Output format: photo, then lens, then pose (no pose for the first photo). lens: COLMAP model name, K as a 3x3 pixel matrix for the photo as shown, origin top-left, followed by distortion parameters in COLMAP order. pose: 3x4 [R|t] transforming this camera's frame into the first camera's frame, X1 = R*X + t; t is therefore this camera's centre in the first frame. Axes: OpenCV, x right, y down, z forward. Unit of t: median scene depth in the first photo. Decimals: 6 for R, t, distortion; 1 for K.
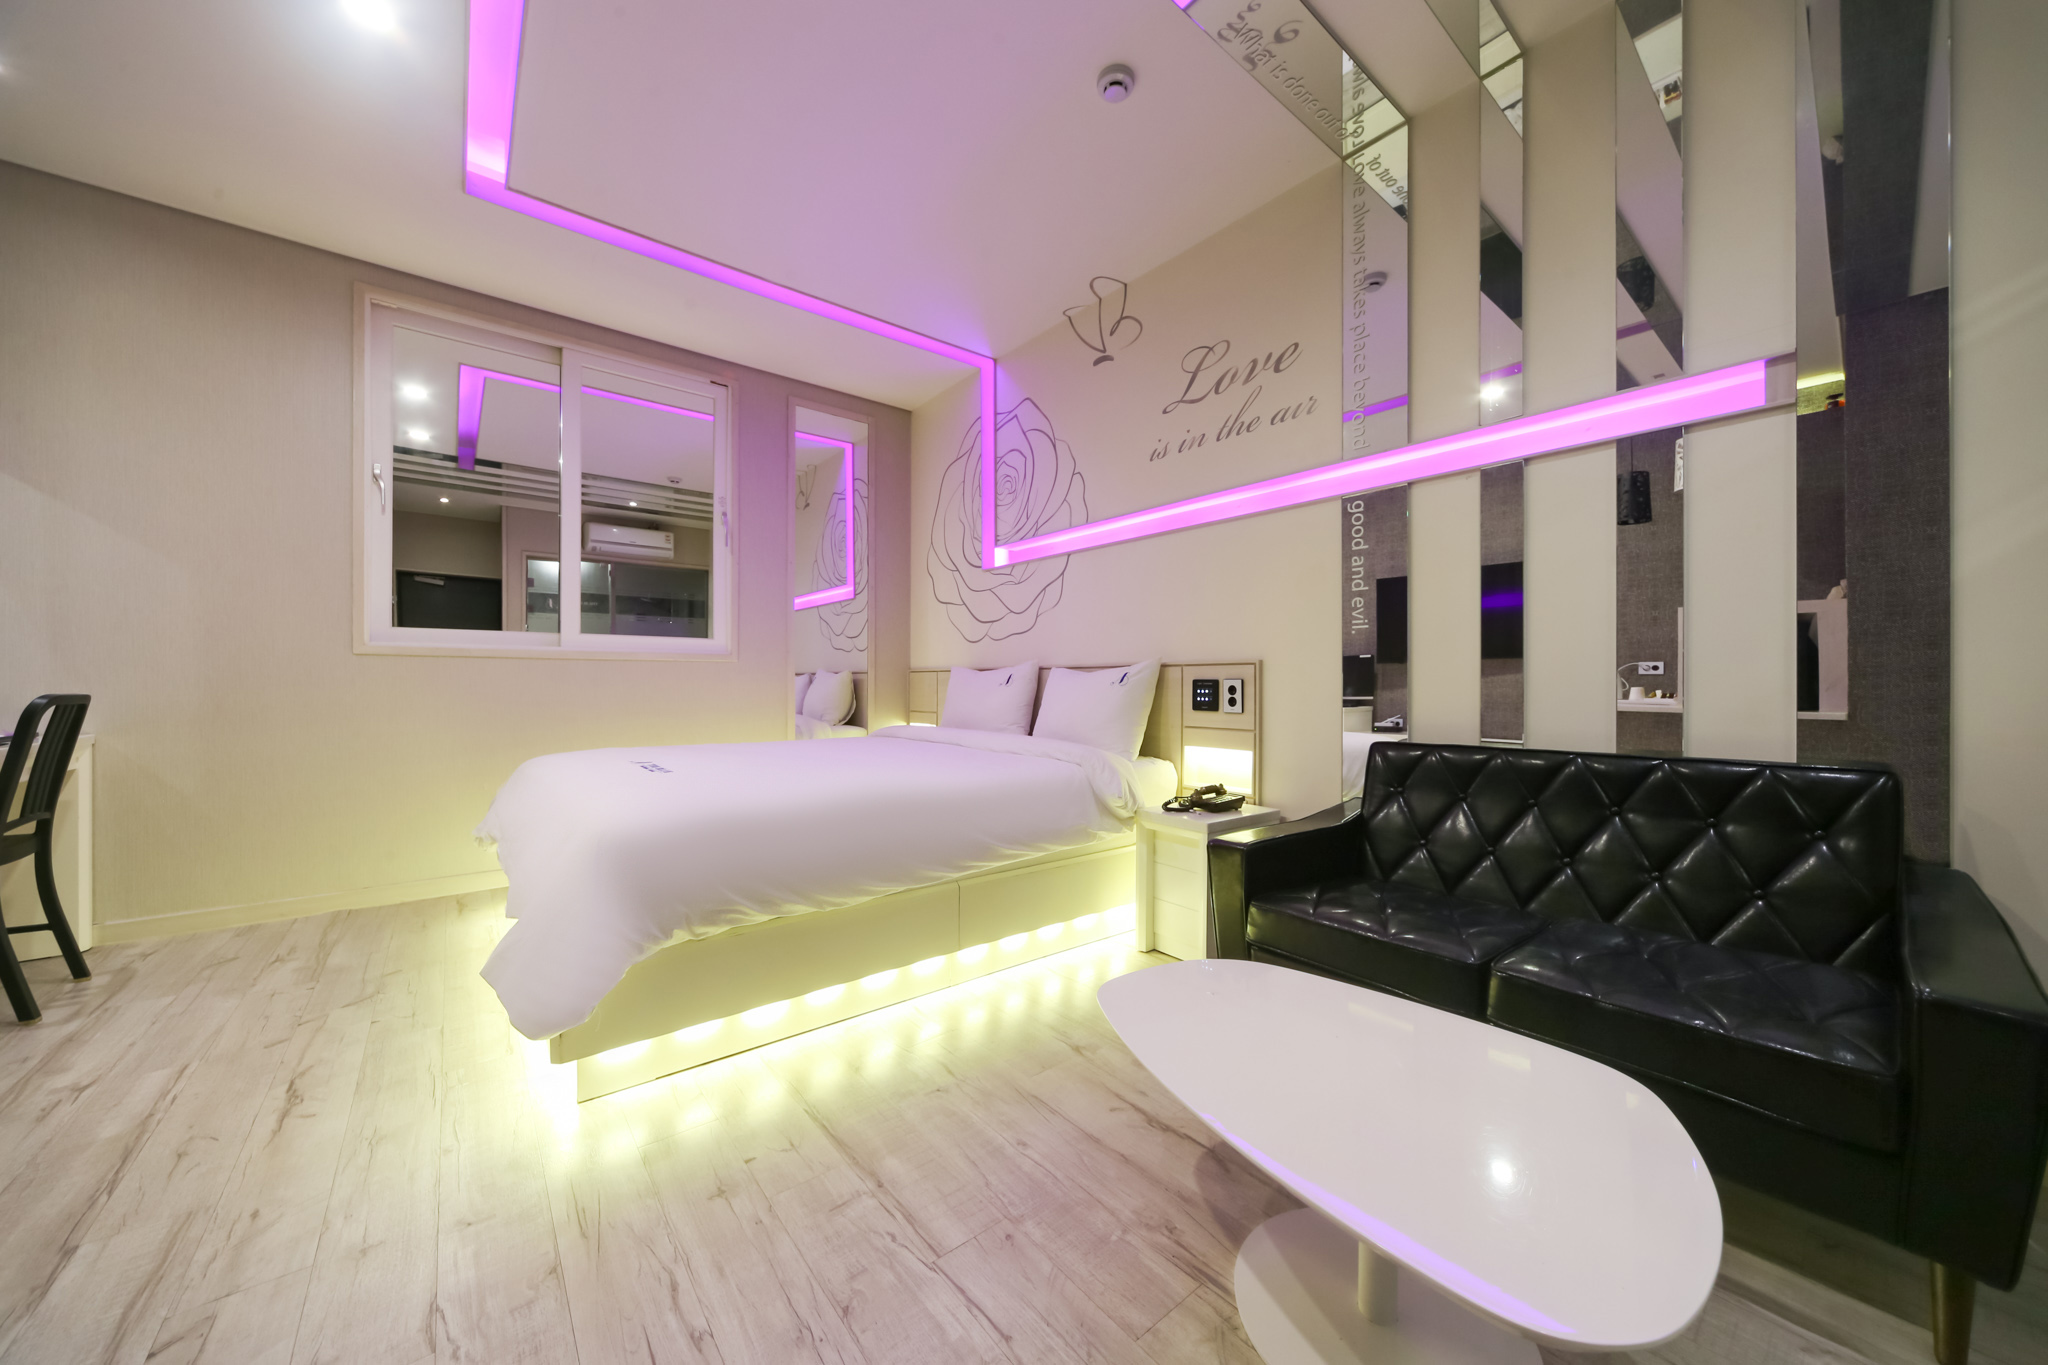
lens RADIAL K [[727.1, 0, 1024.5], [0, 727.1, 673.2], [0, 0, 1]] dist [0.034167, 0.000109]
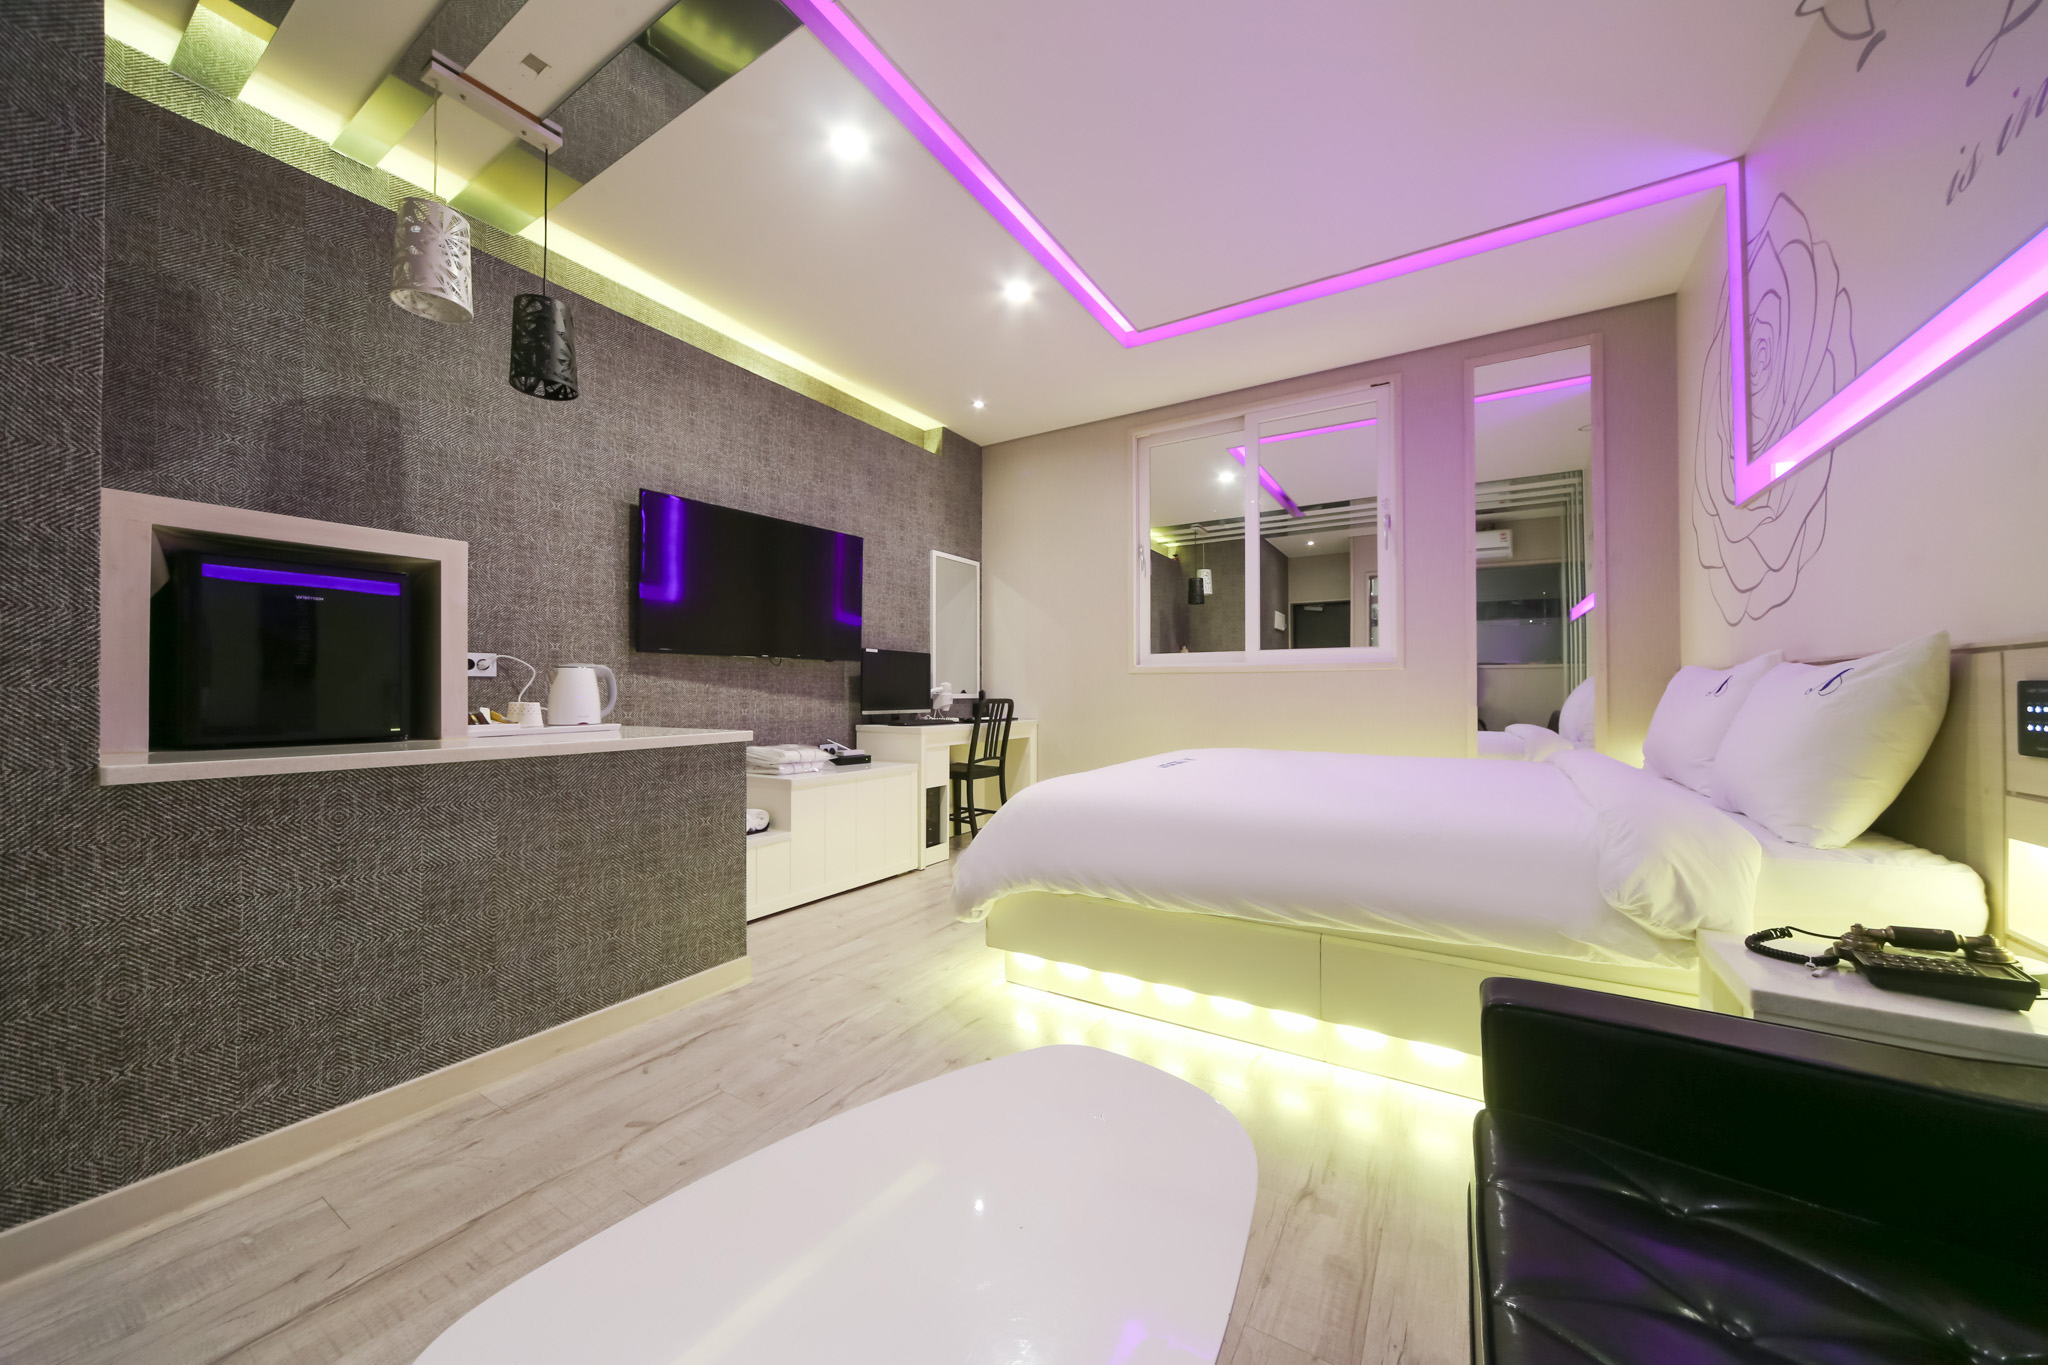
lens RADIAL K [[709.9, 0, 1034.1], [0, 709.9, 685.7], [0, 0, 1]] dist [-0.001914, 0.000440]
pose [[0.351132, -0.008541, -0.936287, 0.358450], [0.013255, 0.999904, -0.004150, 0.004827], [0.936232, -0.010953, 0.351211, 0.284148]]
